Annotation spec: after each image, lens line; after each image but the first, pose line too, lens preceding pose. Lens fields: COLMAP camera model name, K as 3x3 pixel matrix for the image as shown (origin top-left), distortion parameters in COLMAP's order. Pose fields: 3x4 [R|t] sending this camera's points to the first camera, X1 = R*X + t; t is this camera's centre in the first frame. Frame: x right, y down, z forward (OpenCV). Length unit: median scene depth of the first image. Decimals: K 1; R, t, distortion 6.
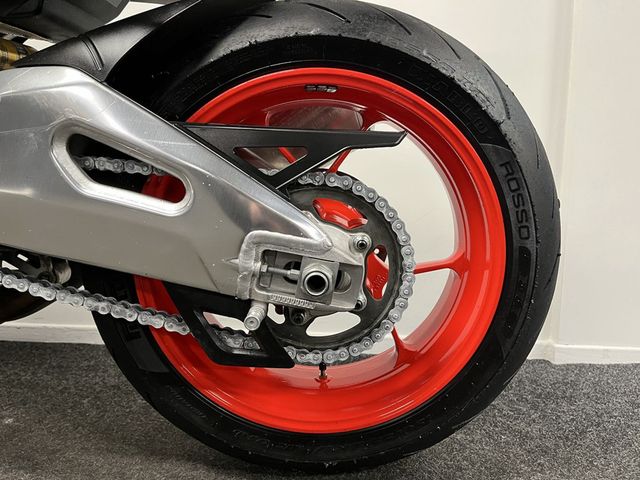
lens RADIAL K [[481.3, 0, 320.0], [0, 481.3, 240.0], [0, 0, 1]] dist [0.058758, -0.068109]
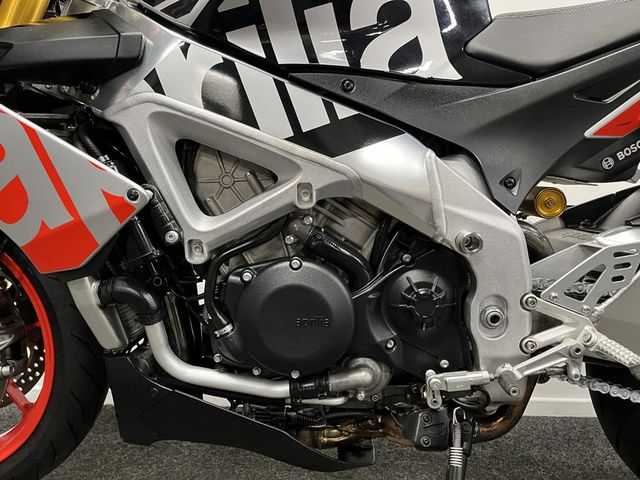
lens RADIAL K [[481.3, 0, 320.0], [0, 481.3, 240.0], [0, 0, 1]] dist [0.058758, -0.068109]
pose [[0.999803, -0.013060, -0.014978, -1.388401], [0.012116, 0.998037, -0.061440, -0.235123], [0.015751, 0.061246, 0.997998, -0.272397]]
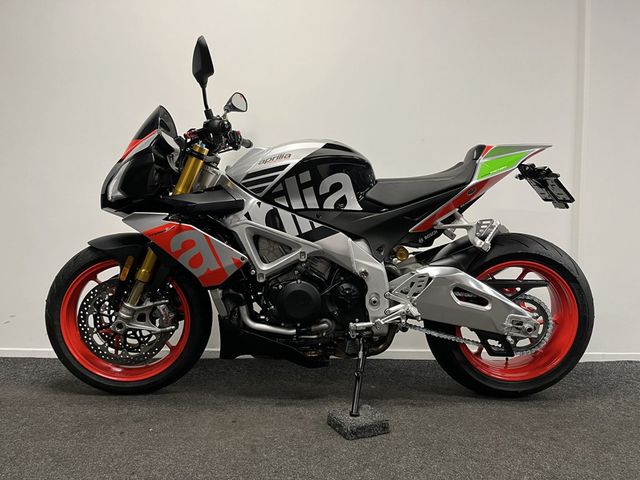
lens RADIAL K [[481.3, 0, 320.0], [0, 481.3, 240.0], [0, 0, 1]] dist [0.058758, -0.068109]
pose [[0.998601, -0.016239, 0.050328, -1.480003], [0.019109, 0.998187, -0.057075, -0.336547], [-0.049310, 0.057957, 0.997101, -2.138292]]
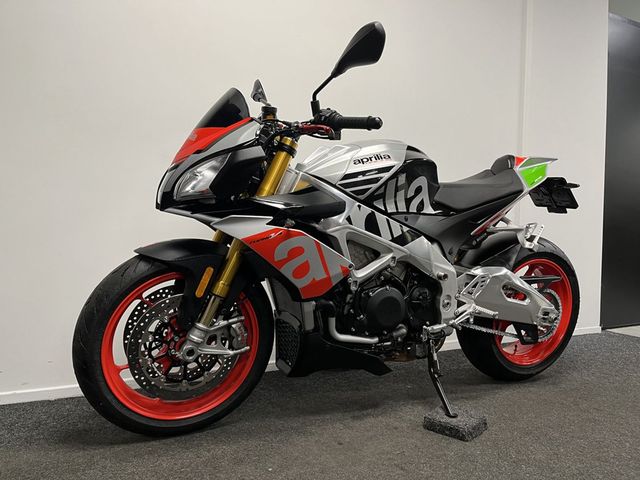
lens RADIAL K [[481.3, 0, 320.0], [0, 481.3, 240.0], [0, 0, 1]] dist [0.058758, -0.068109]
pose [[0.898874, -0.029613, 0.437204, -3.088780], [0.050510, 0.998066, -0.036244, -0.452986], [-0.435286, 0.054662, 0.898632, -1.567263]]
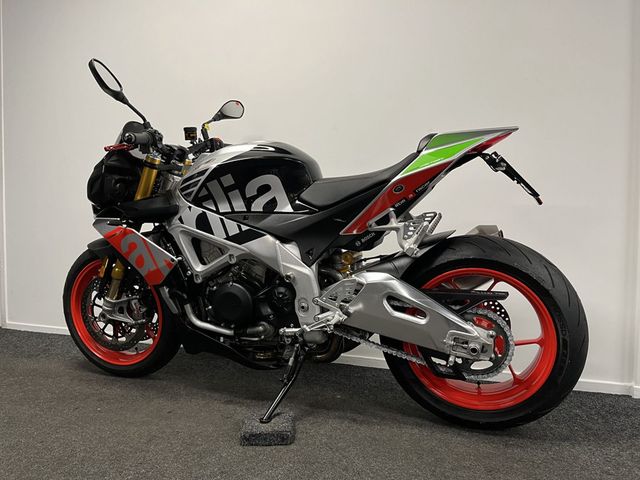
lens RADIAL K [[481.3, 0, 320.0], [0, 481.3, 240.0], [0, 0, 1]] dist [0.058758, -0.068109]
pose [[0.944407, -0.014807, -0.328445, 0.076322], [-0.003837, 0.998421, -0.056043, -0.357778], [0.328757, 0.054187, 0.942859, -1.832986]]
